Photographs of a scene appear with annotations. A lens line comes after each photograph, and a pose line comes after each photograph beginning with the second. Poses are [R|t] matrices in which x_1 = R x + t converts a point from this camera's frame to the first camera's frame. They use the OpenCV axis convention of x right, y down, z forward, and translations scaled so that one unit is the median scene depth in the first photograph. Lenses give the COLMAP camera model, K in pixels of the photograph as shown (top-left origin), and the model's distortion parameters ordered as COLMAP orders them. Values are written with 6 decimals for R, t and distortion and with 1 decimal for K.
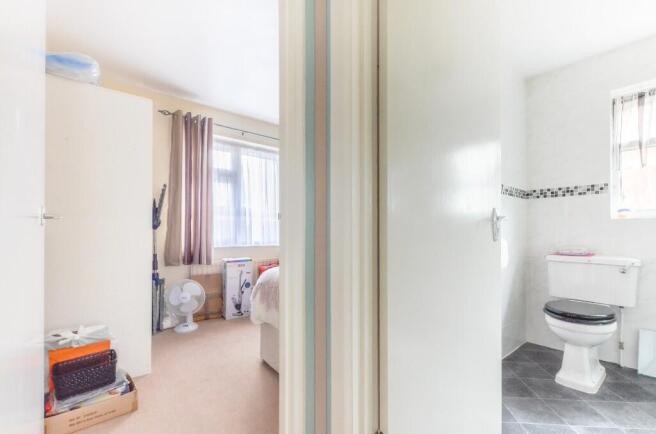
lens RADIAL K [[281.7, 0, 332.9], [0, 281.7, 230.5], [0, 0, 1]] dist [-0.004183, -0.000091]
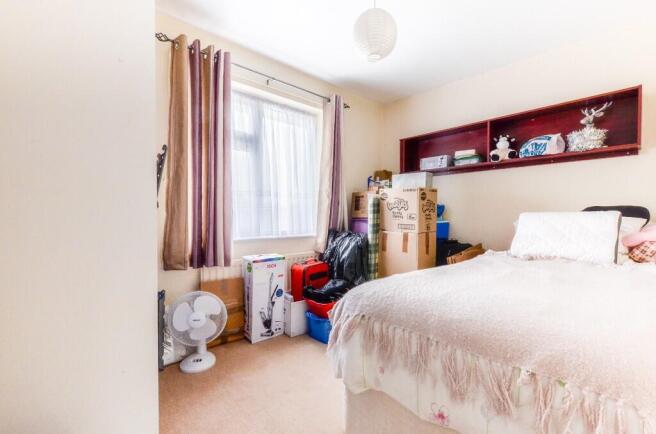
lens RADIAL K [[281.7, 0, 328.0], [0, 281.7, 219.5], [0, 0, 1]] dist [-0.004183, -0.000091]
pose [[0.999283, -0.006146, 0.037362, -0.226027], [0.005551, 0.999856, 0.016030, -0.003311], [-0.037455, -0.015811, 0.999173, 0.311290]]
